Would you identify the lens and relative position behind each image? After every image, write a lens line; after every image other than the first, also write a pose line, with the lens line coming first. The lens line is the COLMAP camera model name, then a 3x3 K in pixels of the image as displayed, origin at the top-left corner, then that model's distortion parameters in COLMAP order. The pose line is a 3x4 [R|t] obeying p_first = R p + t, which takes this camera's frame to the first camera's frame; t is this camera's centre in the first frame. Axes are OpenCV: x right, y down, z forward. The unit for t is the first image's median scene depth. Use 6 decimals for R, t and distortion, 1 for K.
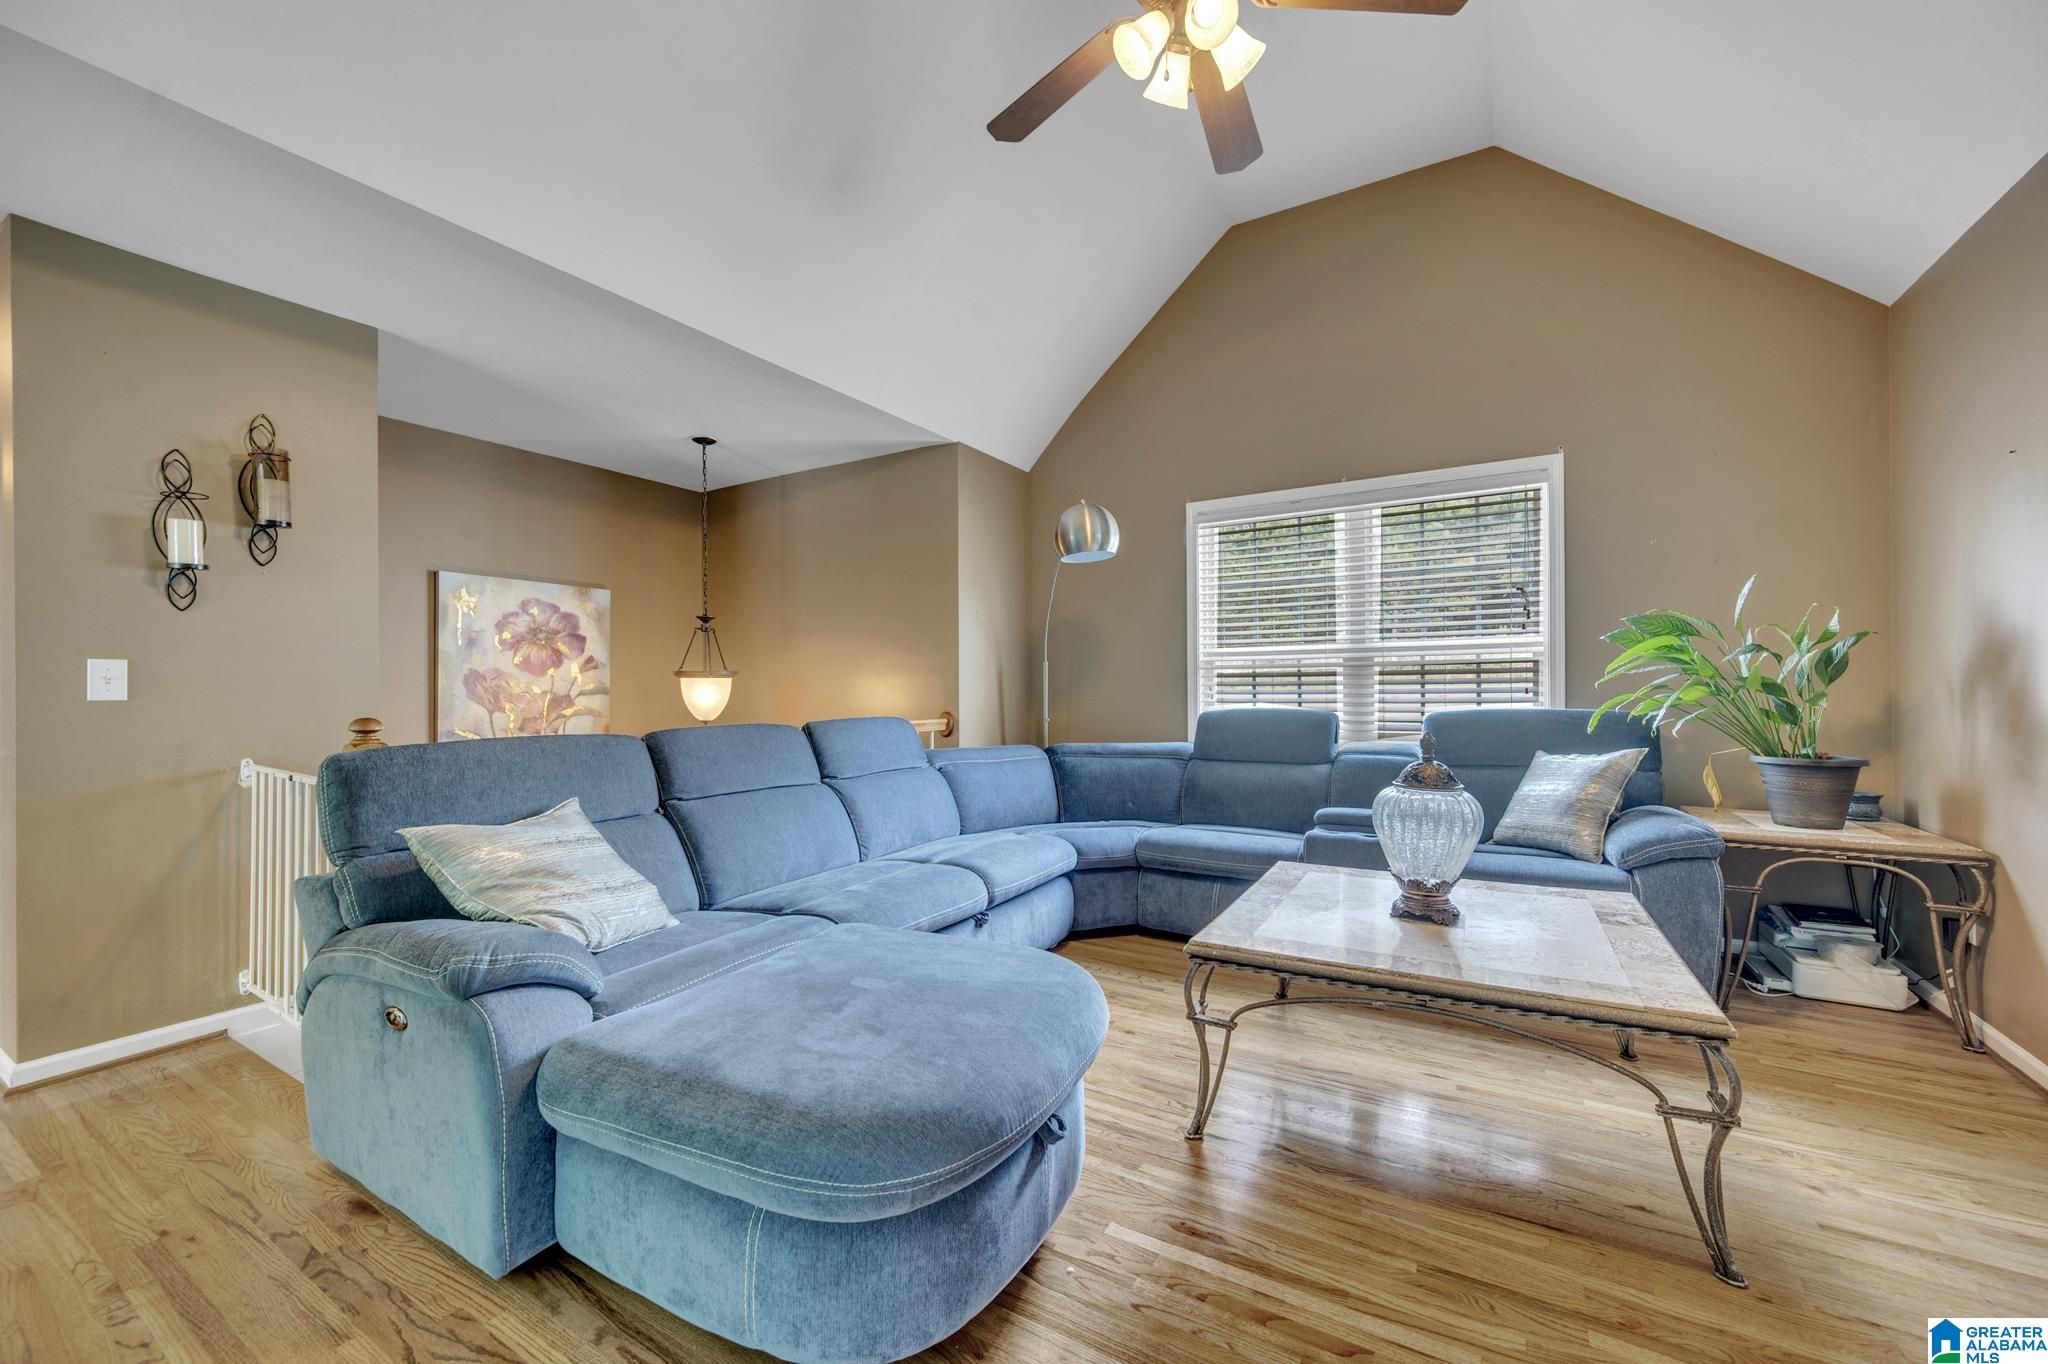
lens RADIAL K [[800.0, 0, 1017.8], [0, 800.0, 685.4], [0, 0, 1]] dist [-0.002514, -0.000528]
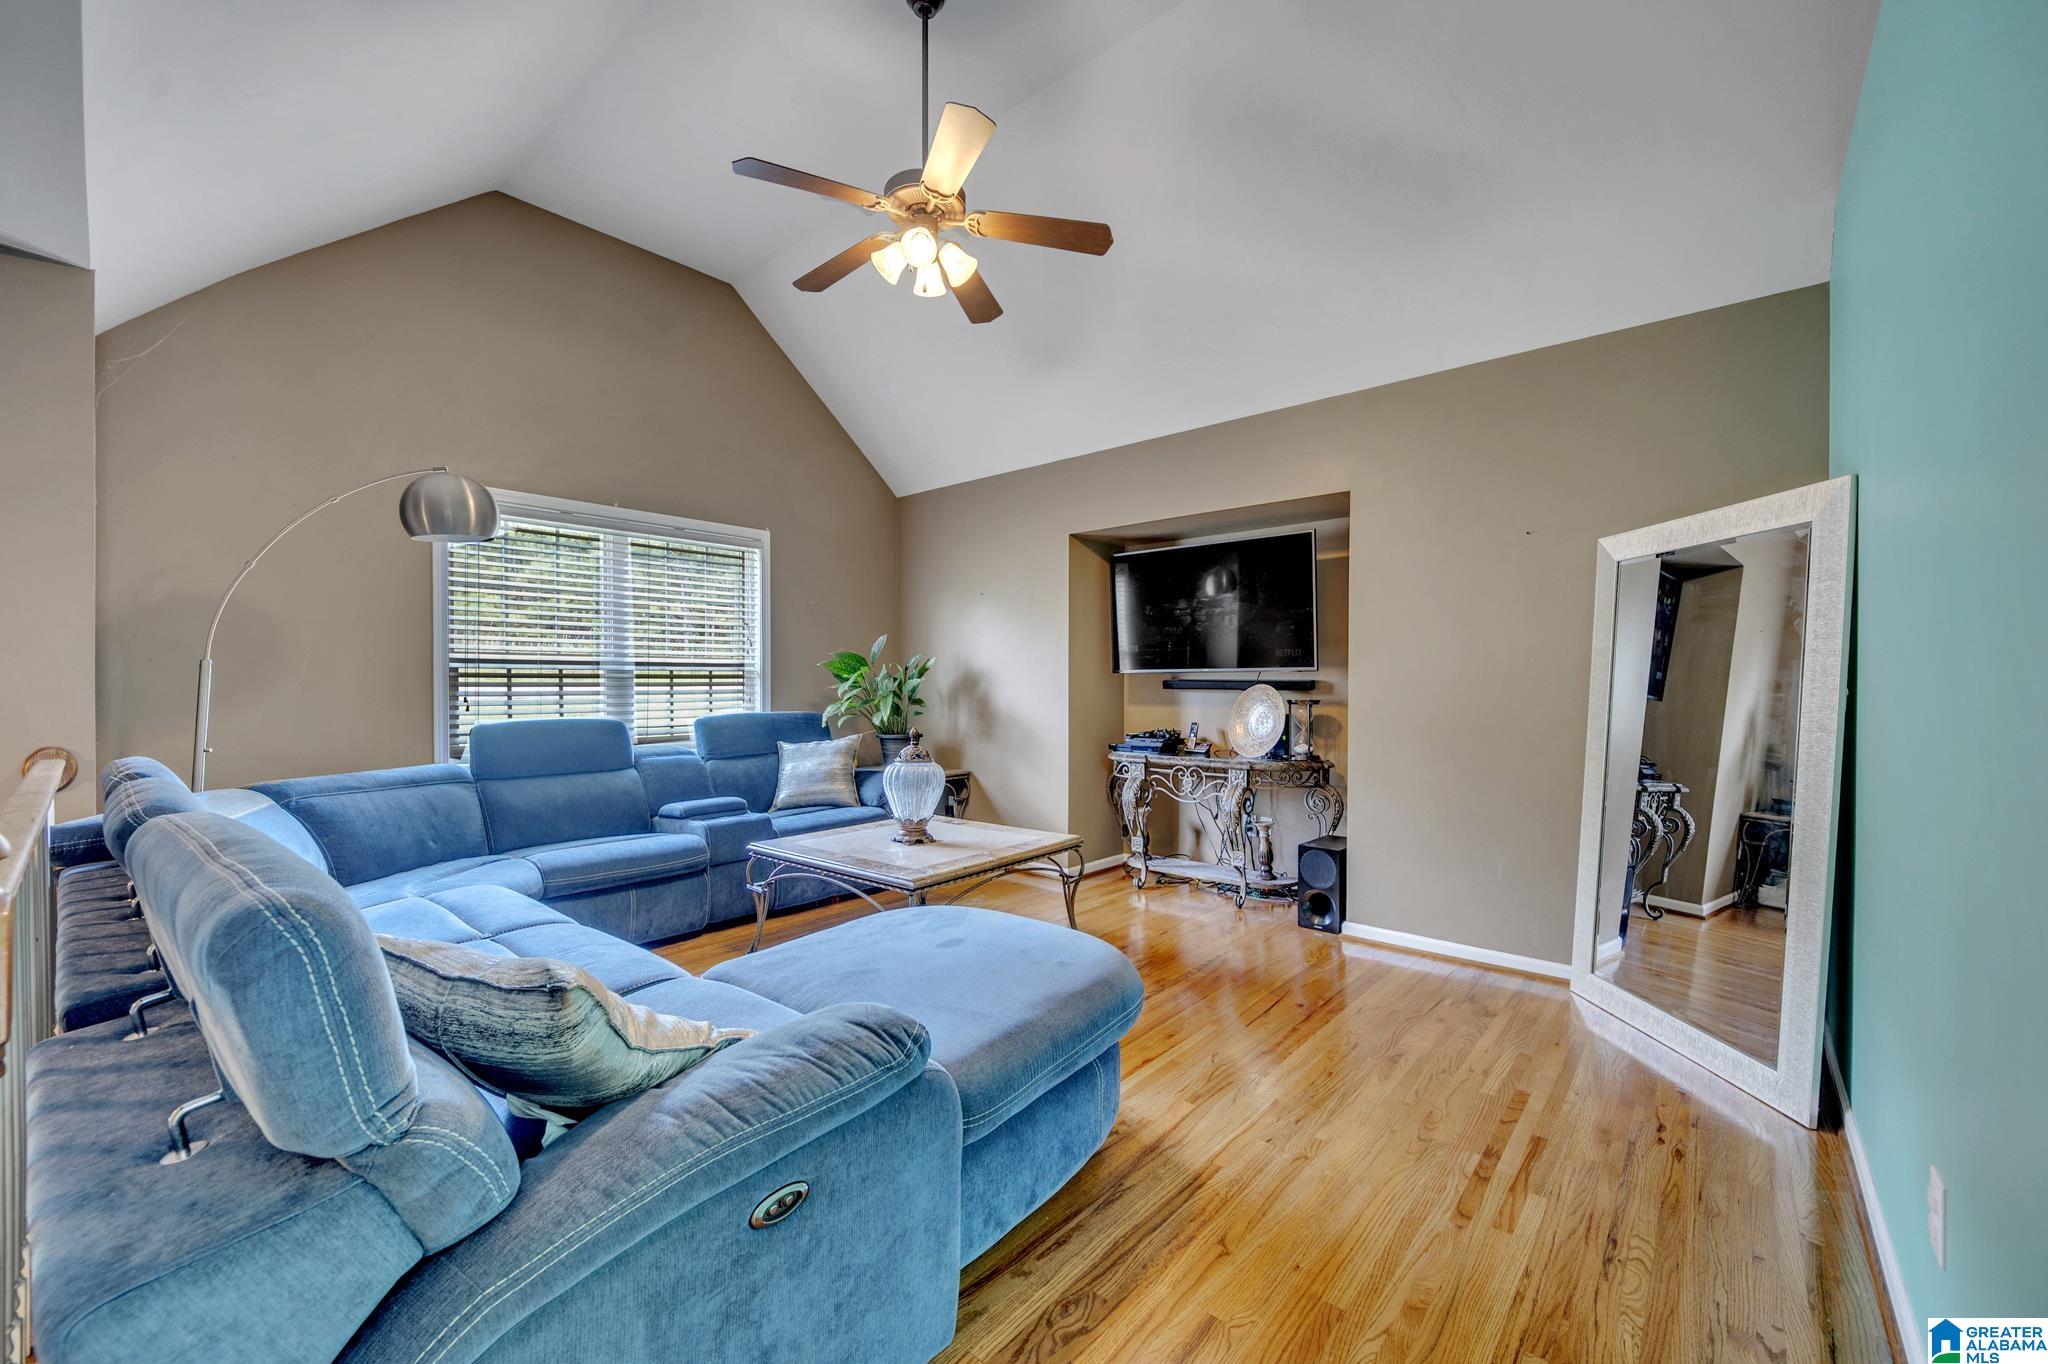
lens RADIAL K [[800.0, 0, 1020.7], [0, 800.0, 687.8], [0, 0, 1]] dist [-0.002514, -0.000528]
pose [[0.183691, 0.002498, 0.982981, -0.610310], [-0.003957, 0.999991, -0.001802, -0.011928], [-0.982976, -0.003558, 0.183699, 0.290501]]
